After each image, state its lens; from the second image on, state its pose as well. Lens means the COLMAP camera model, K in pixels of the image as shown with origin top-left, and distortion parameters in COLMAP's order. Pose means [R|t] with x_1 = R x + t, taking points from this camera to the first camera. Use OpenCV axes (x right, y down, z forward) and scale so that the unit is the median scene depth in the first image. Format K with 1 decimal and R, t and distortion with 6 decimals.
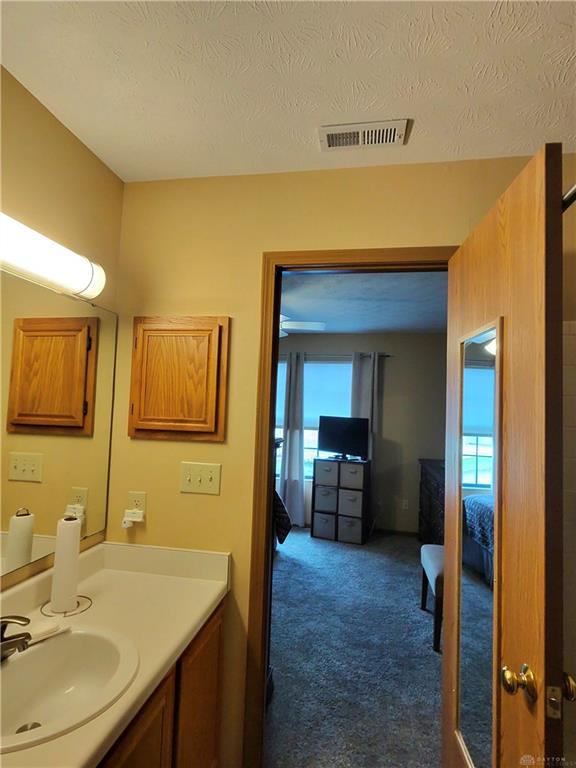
lens RADIAL K [[426.2, 0, 288.0], [0, 426.2, 384.0], [0, 0, 1]] dist [0.000841, -0.000289]
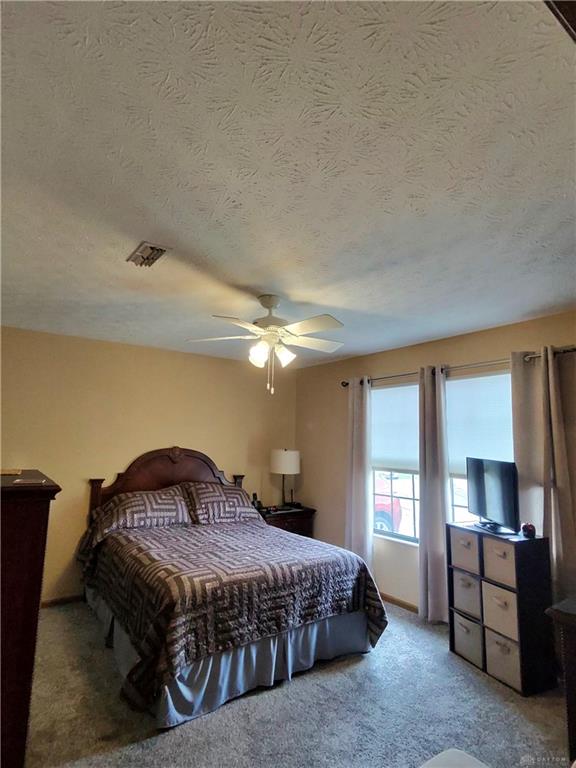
lens RADIAL K [[426.2, 0, 288.0], [0, 426.2, 384.0], [0, 0, 1]] dist [0.000841, -0.000289]
pose [[0.720082, -0.115971, -0.684130, 0.363621], [0.052344, 0.992204, -0.113100, 0.023395], [0.691912, 0.045631, 0.720538, 0.356250]]
